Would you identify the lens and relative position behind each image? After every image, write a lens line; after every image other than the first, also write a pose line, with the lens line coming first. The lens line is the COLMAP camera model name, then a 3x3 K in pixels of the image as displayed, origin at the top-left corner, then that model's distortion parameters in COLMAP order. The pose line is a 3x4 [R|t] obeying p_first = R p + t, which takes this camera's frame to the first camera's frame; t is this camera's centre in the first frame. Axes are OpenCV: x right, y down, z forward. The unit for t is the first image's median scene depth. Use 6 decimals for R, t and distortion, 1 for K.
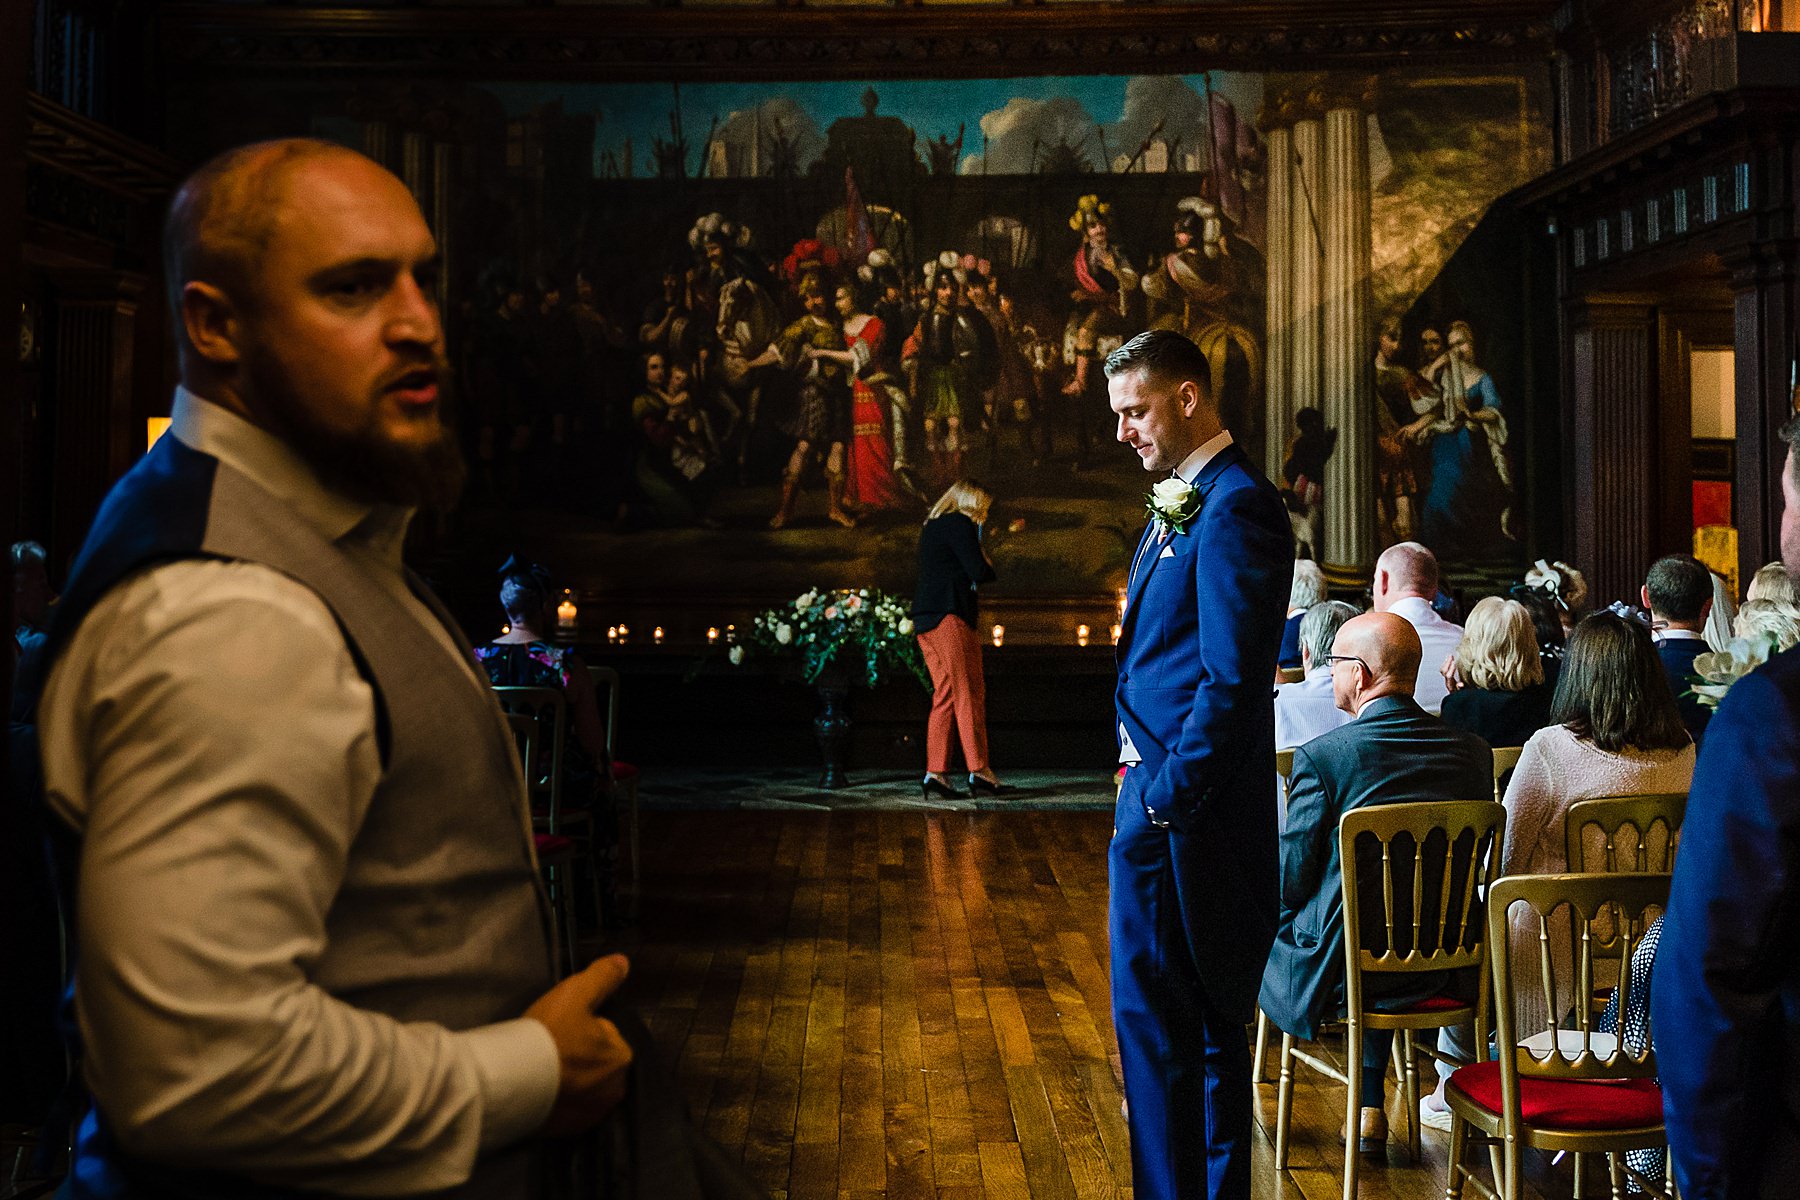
lens RADIAL K [[1405.3, 0, 844.2], [0, 1405.3, 579.2], [0, 0, 1]] dist [0.003098, 0.002602]
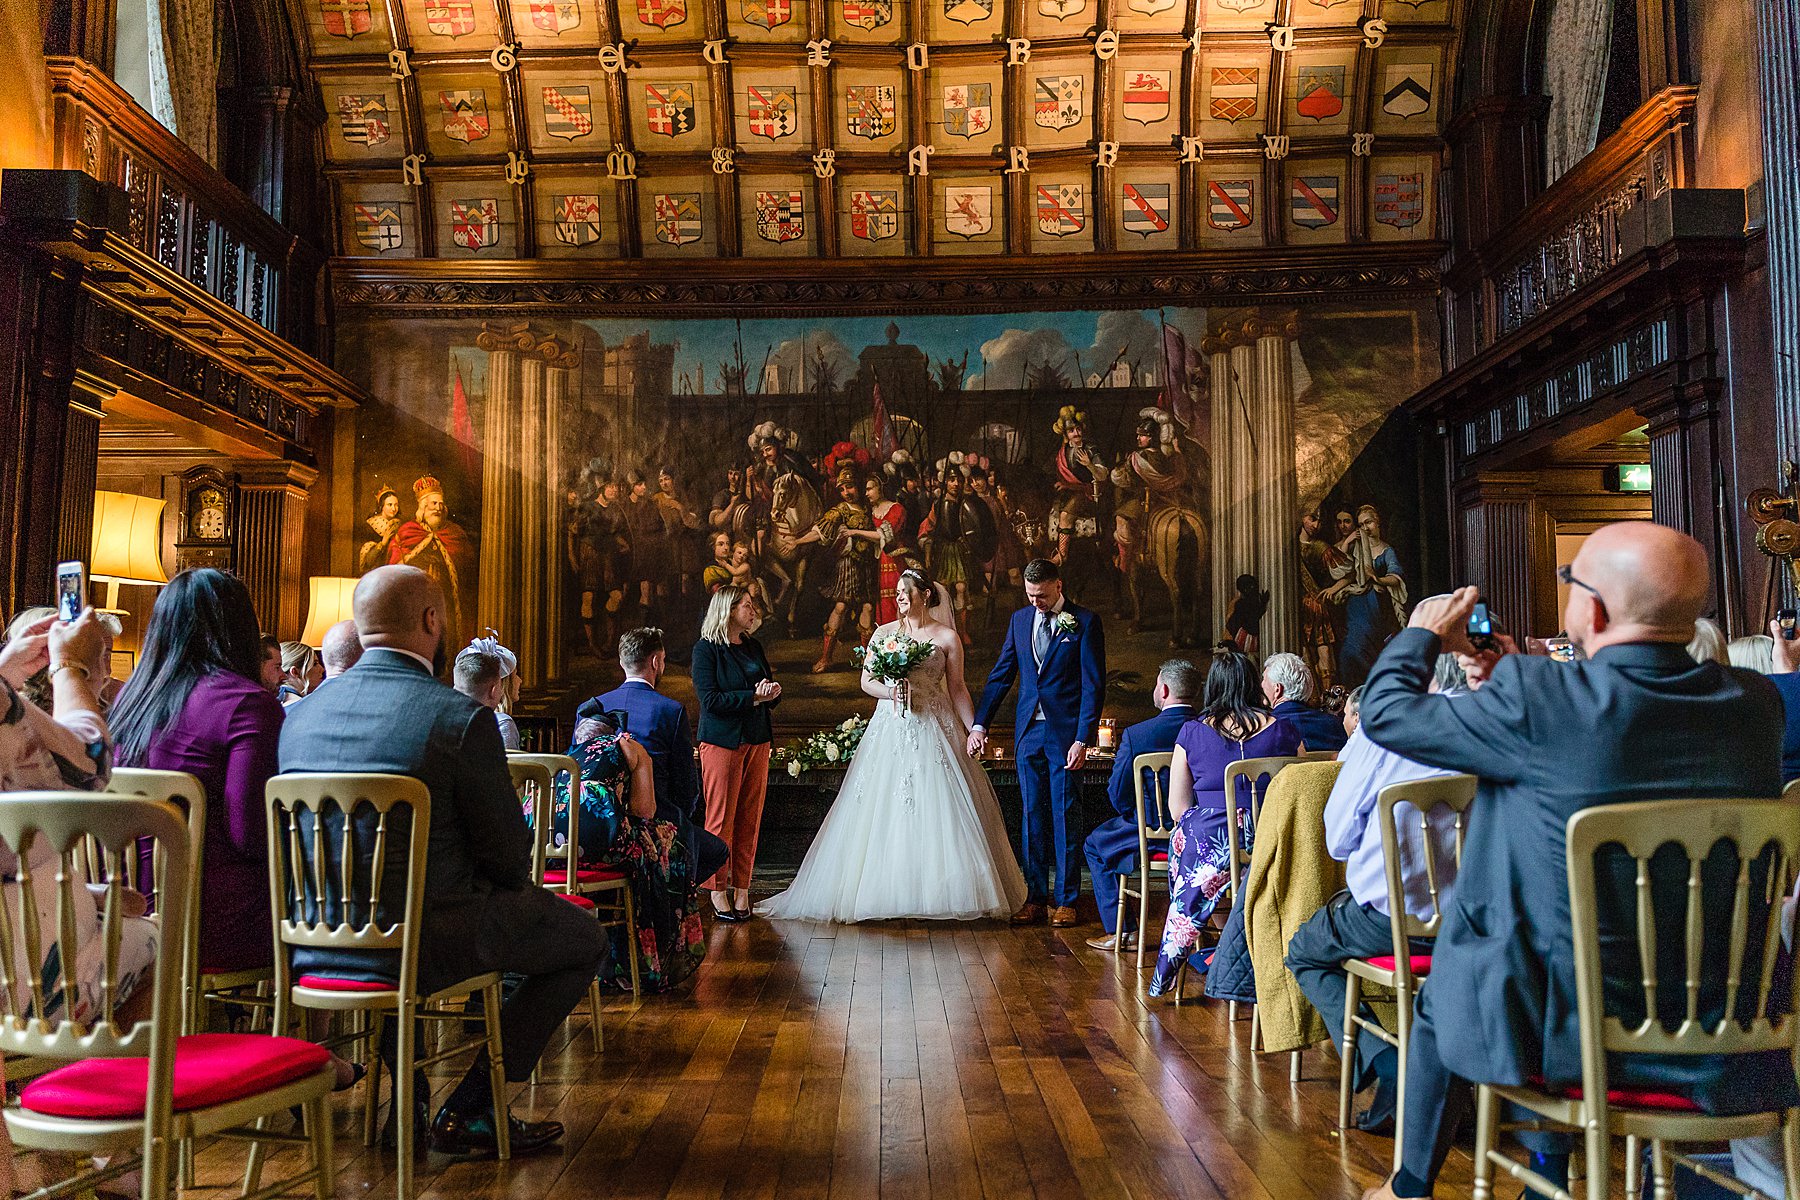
lens RADIAL K [[1497.3, 0, 857.3], [0, 1497.3, 578.4], [0, 0, 1]] dist [0.004438, -0.001197]
pose [[0.999906, -0.002555, -0.013490, 0.004259], [0.002186, 0.999625, -0.027287, -0.083381], [0.013555, 0.027255, 0.999537, -0.330026]]
